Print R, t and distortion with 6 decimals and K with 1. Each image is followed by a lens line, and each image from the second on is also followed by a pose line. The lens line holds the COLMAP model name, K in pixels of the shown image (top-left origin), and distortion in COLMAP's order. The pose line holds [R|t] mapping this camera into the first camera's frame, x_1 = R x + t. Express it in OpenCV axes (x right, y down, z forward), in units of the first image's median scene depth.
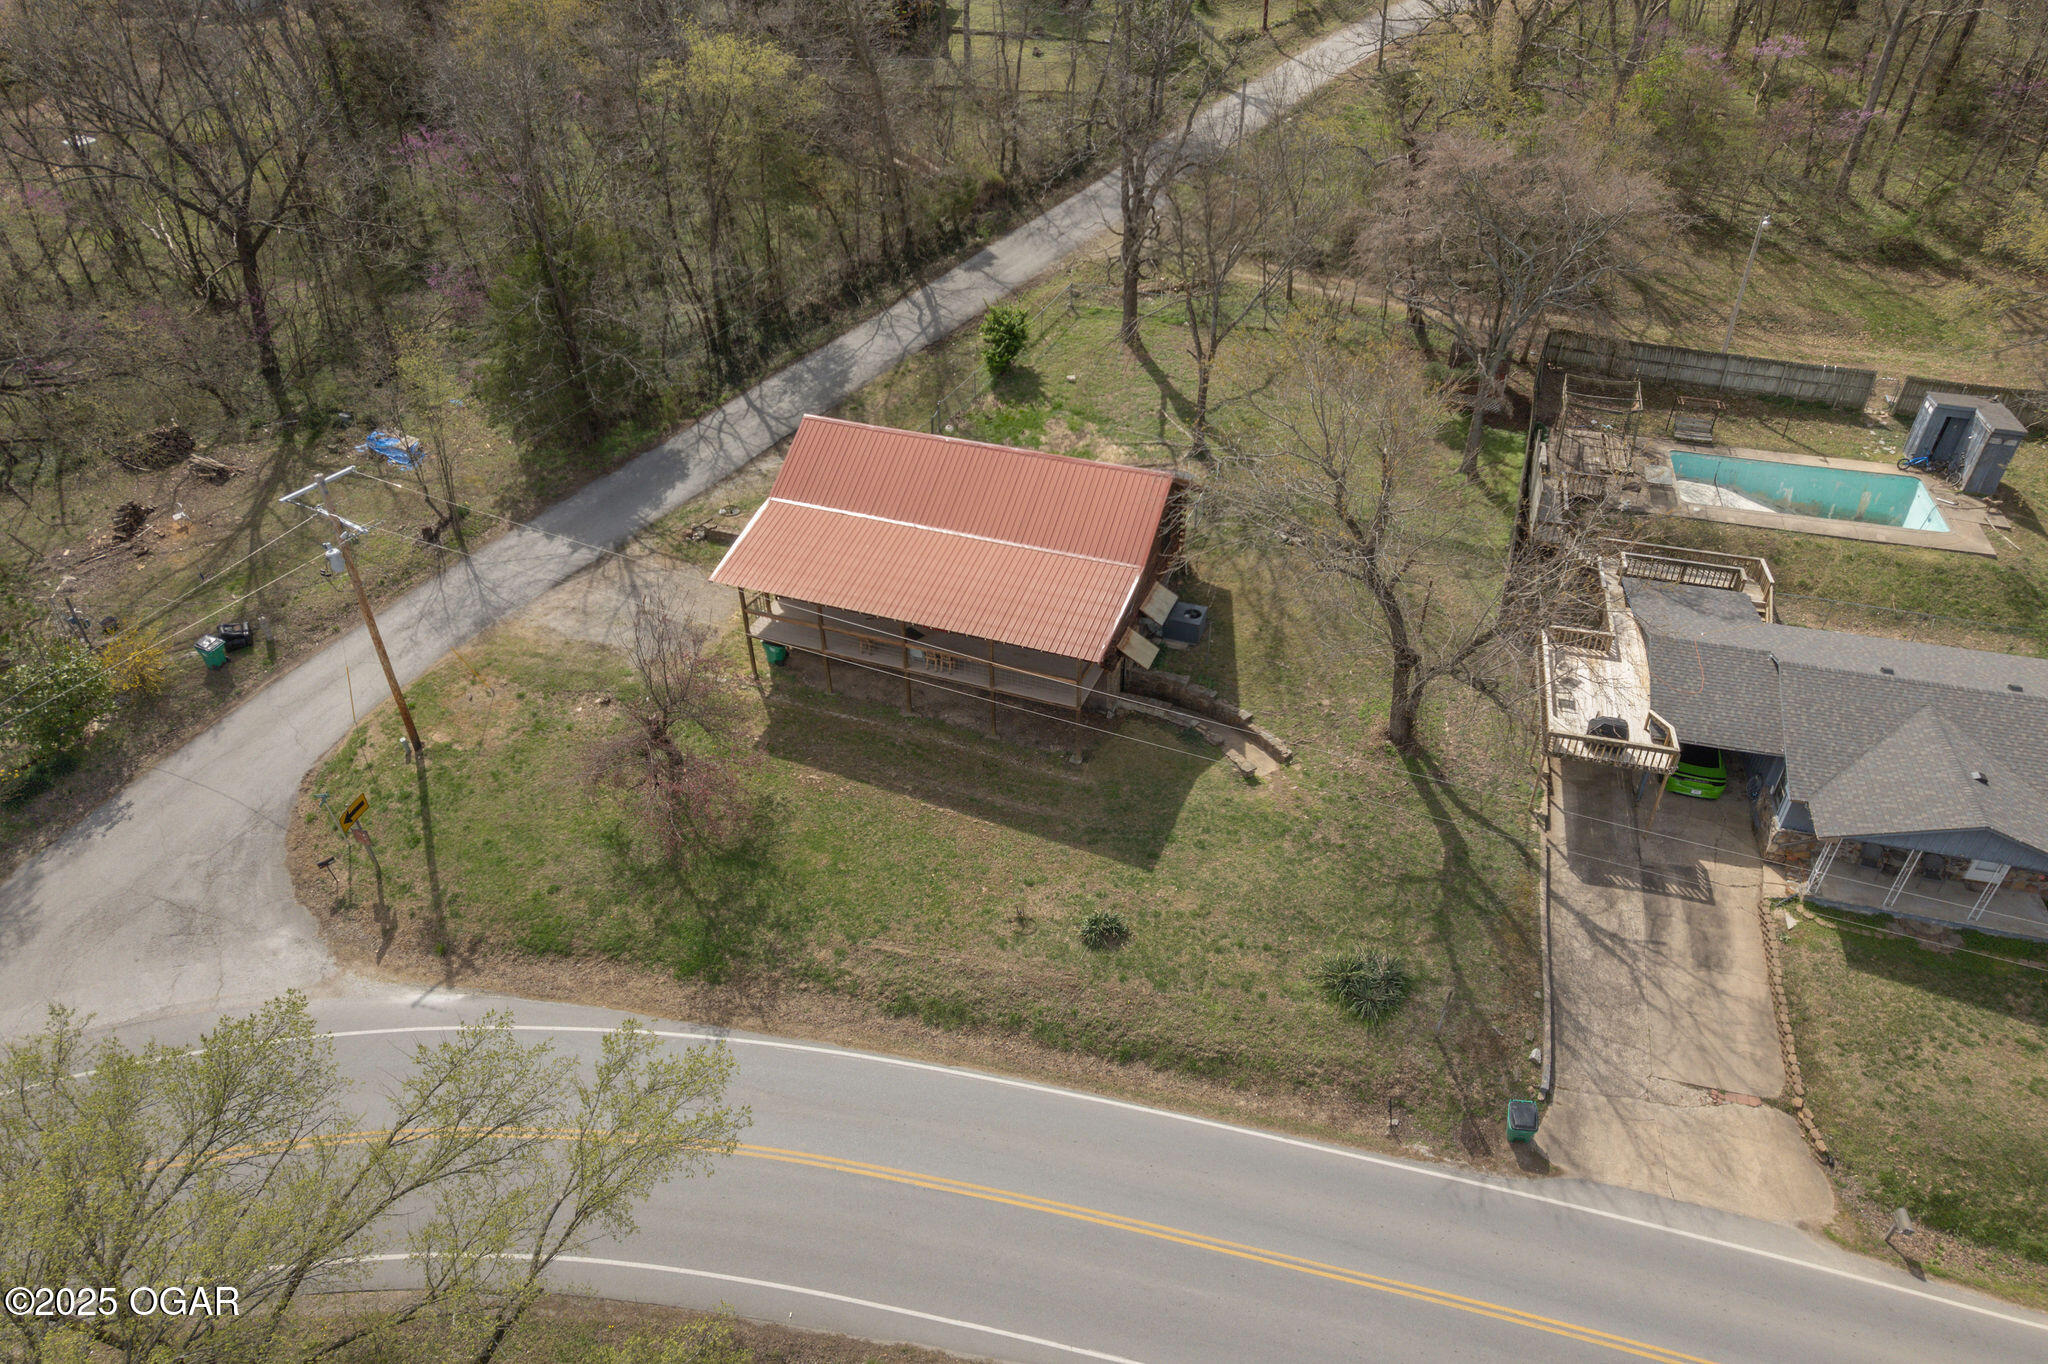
lens RADIAL K [[1315.6, 0, 1034.1], [0, 1315.6, 678.0], [0, 0, 1]] dist [-0.045896, 0.001708]
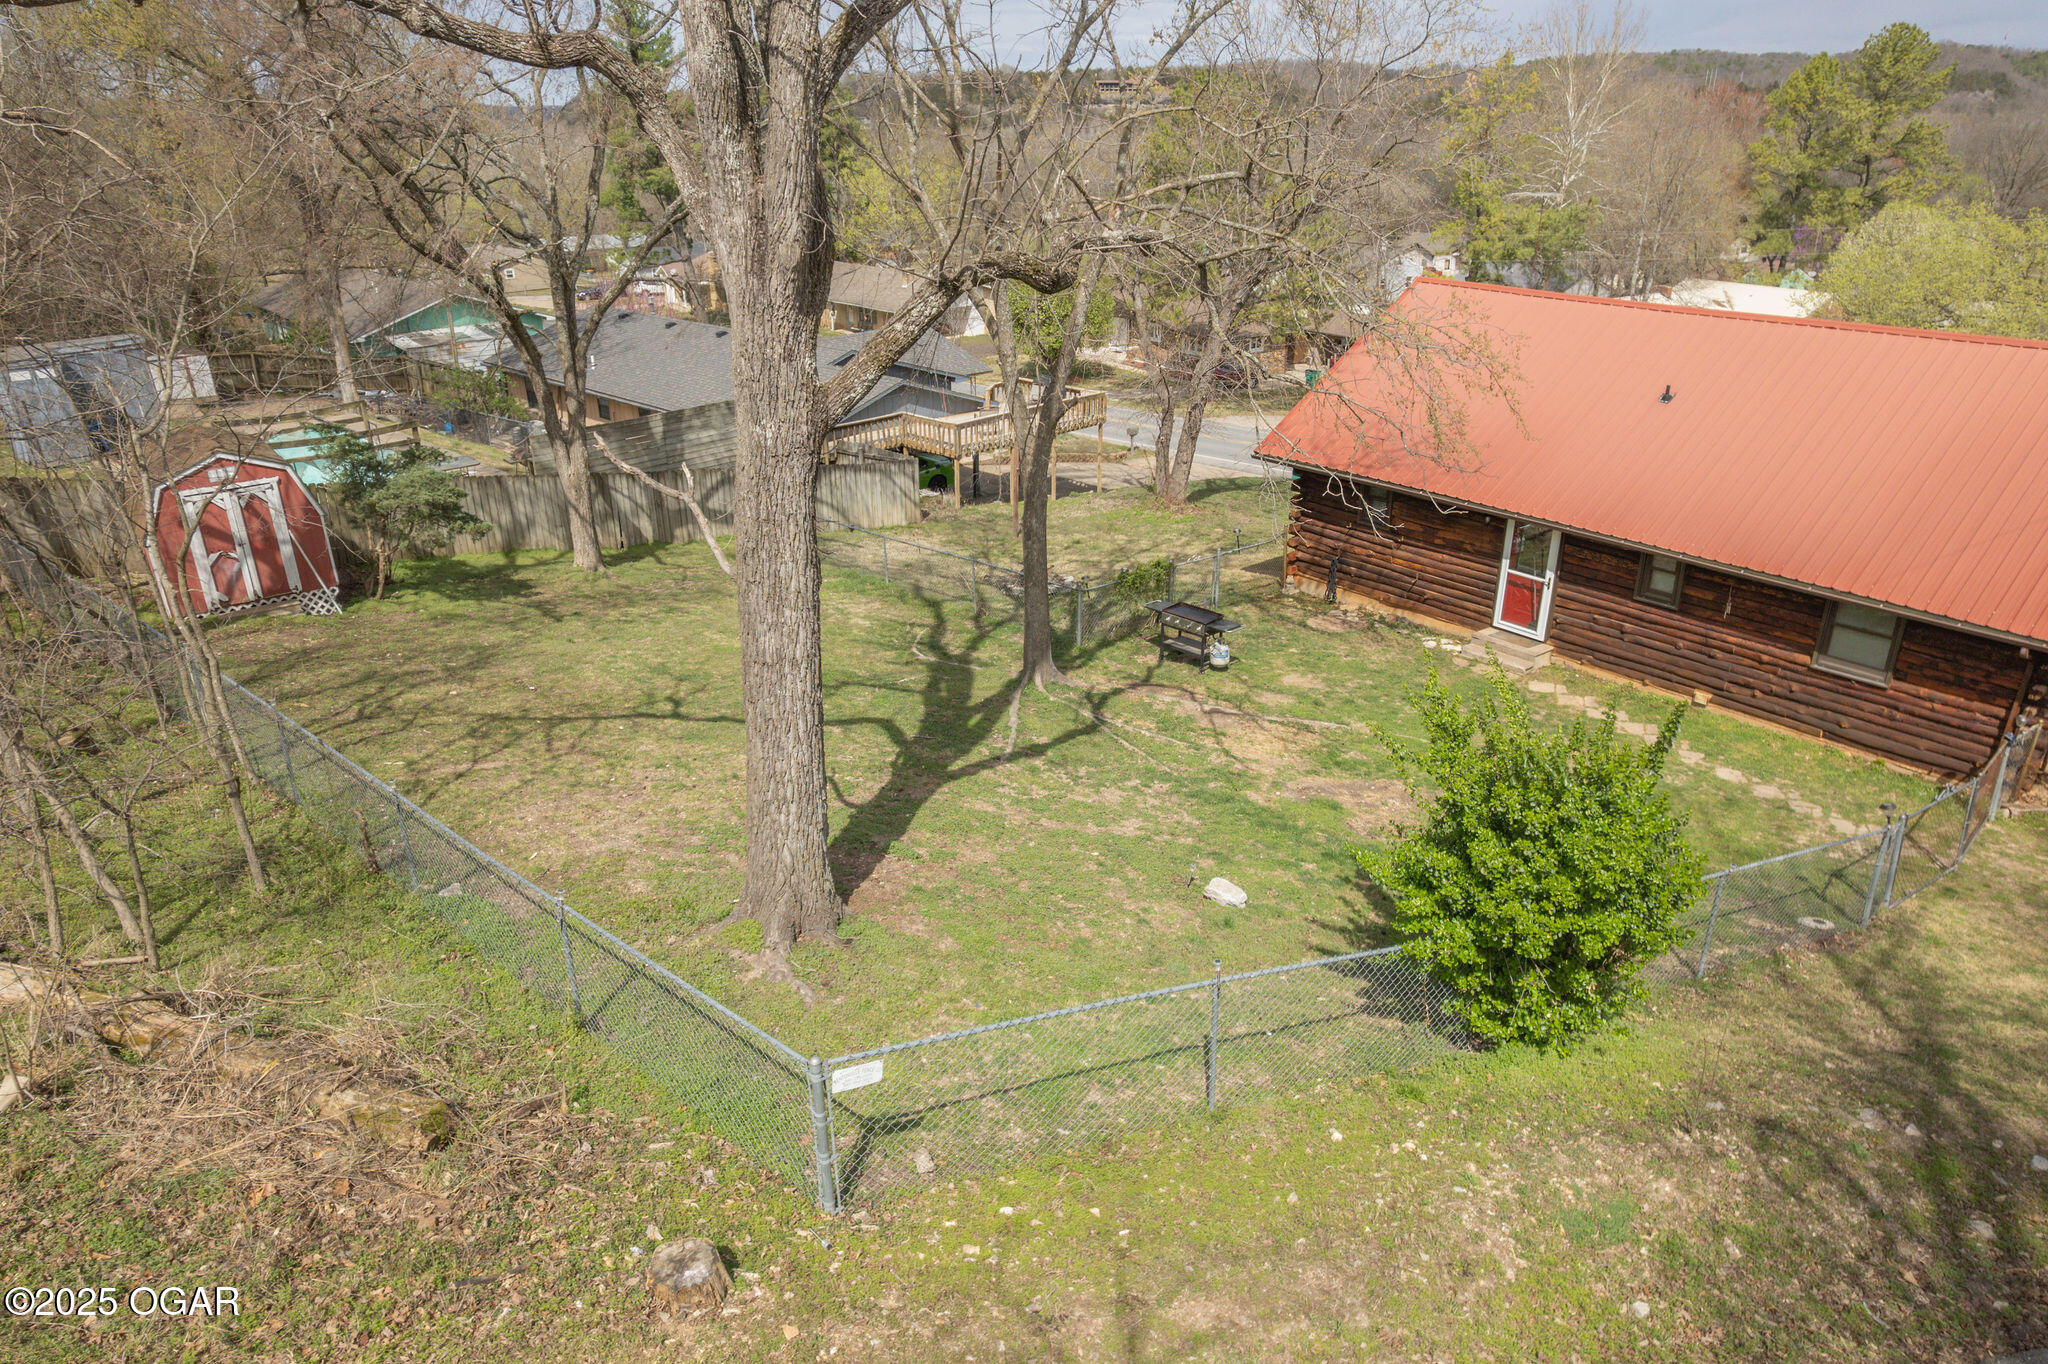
lens RADIAL K [[1317.1, 0, 1024.0], [0, 1317.1, 682.0], [0, 0, 1]] dist [-0.020325, 0.002203]
pose [[-0.876003, -0.198802, 0.439427, -0.042622], [0.290814, 0.509123, 0.810075, -0.608126], [-0.384767, 0.837420, -0.388179, 1.479316]]
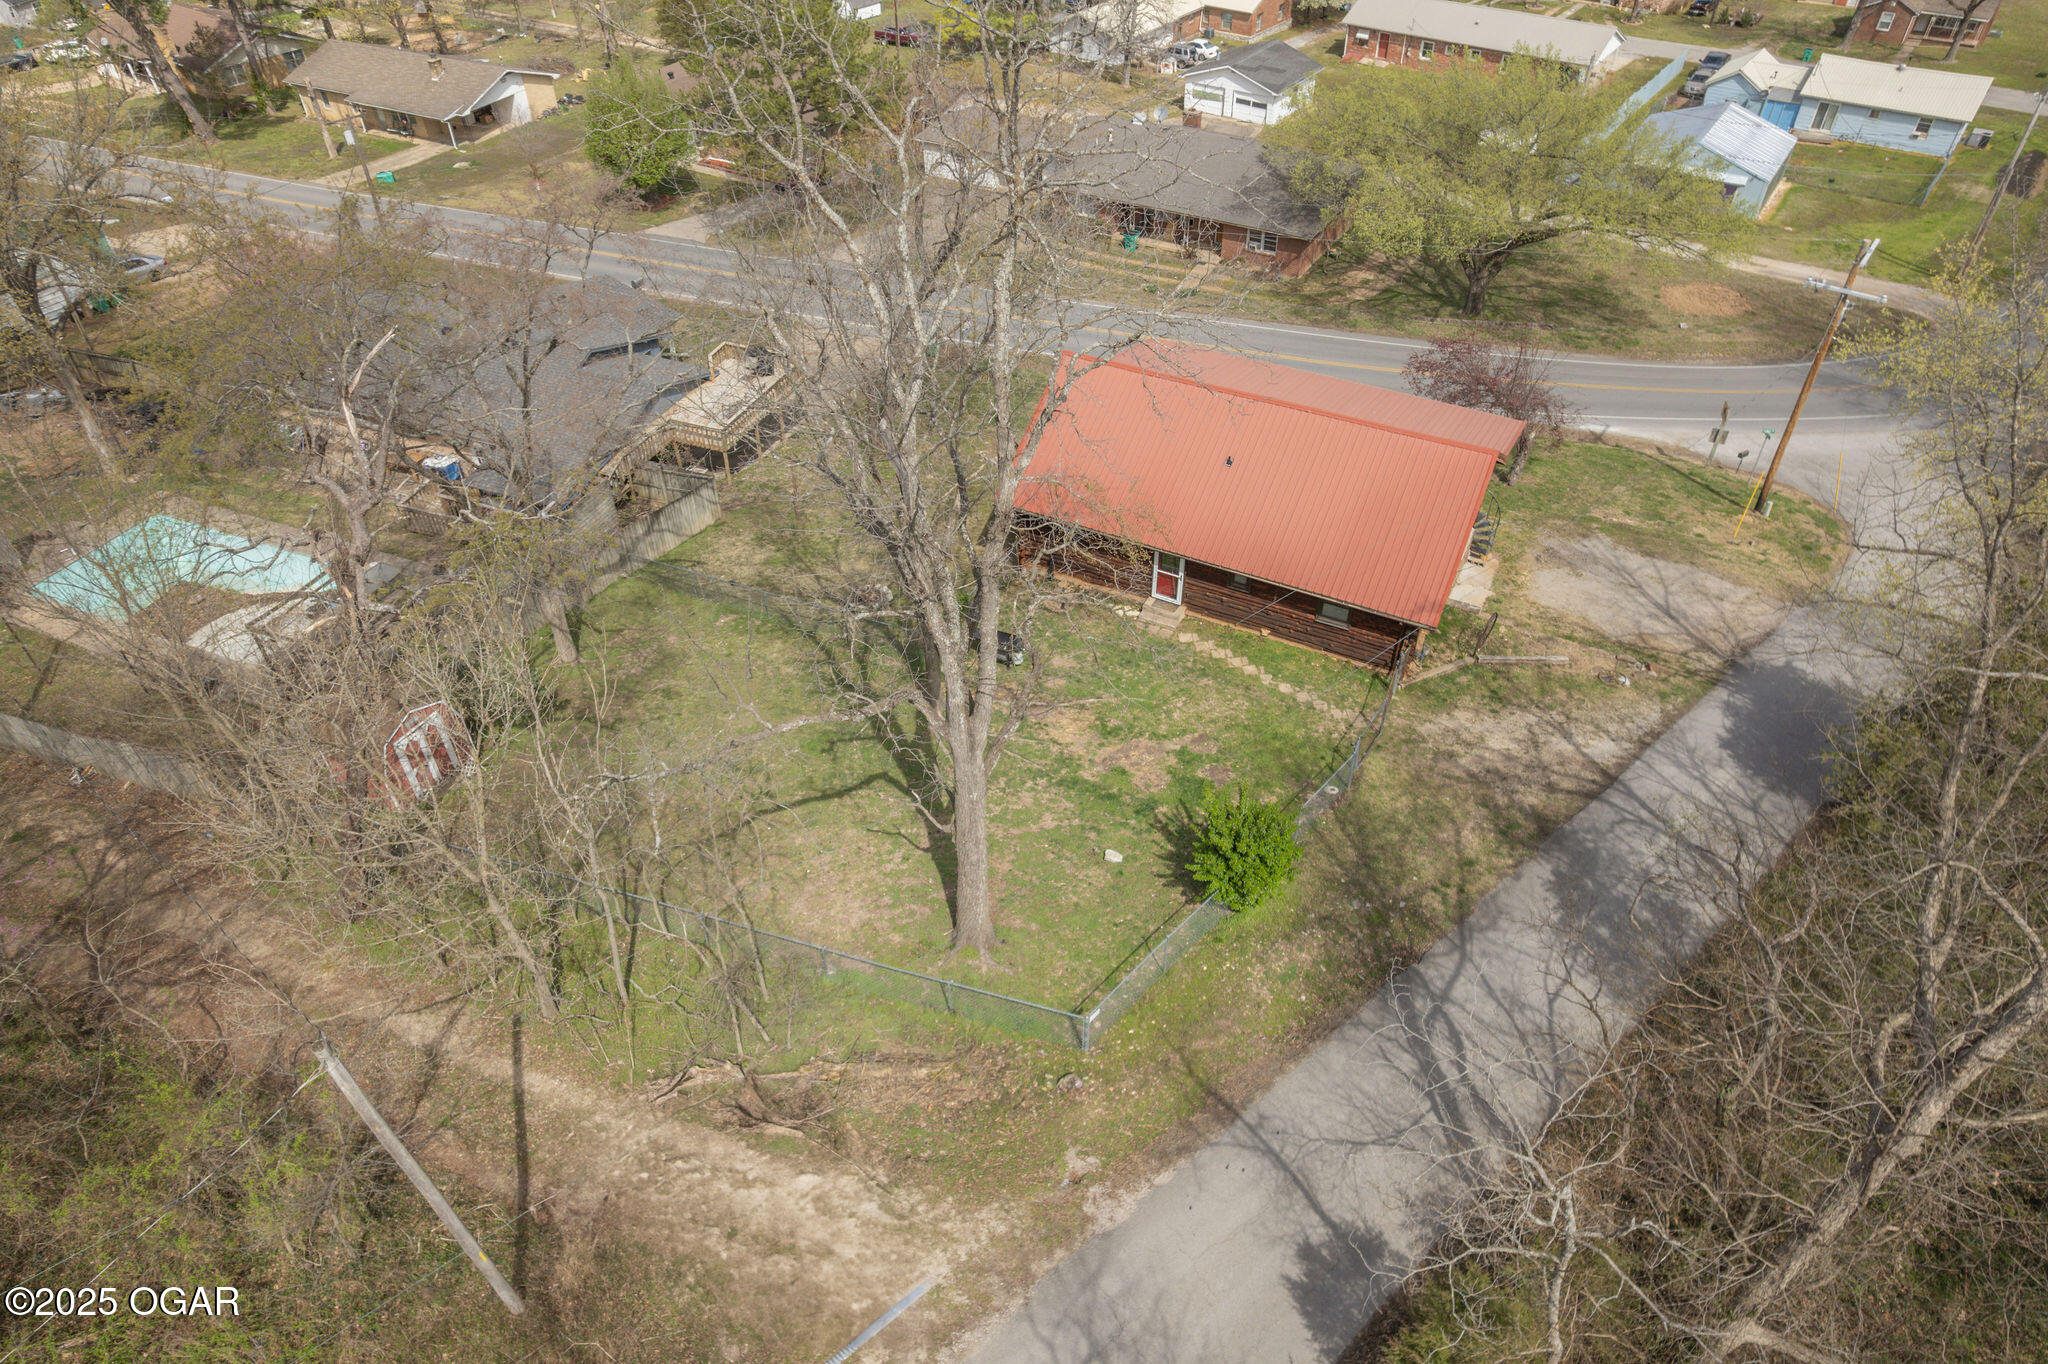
lens RADIAL K [[1315.6, 0, 1034.1], [0, 1315.6, 678.0], [0, 0, 1]] dist [-0.045896, 0.001708]
pose [[-0.993220, -0.066134, 0.095609, 0.019884], [0.077924, 0.231582, 0.969690, -1.038757], [-0.086271, 0.970565, -0.224858, 1.455044]]
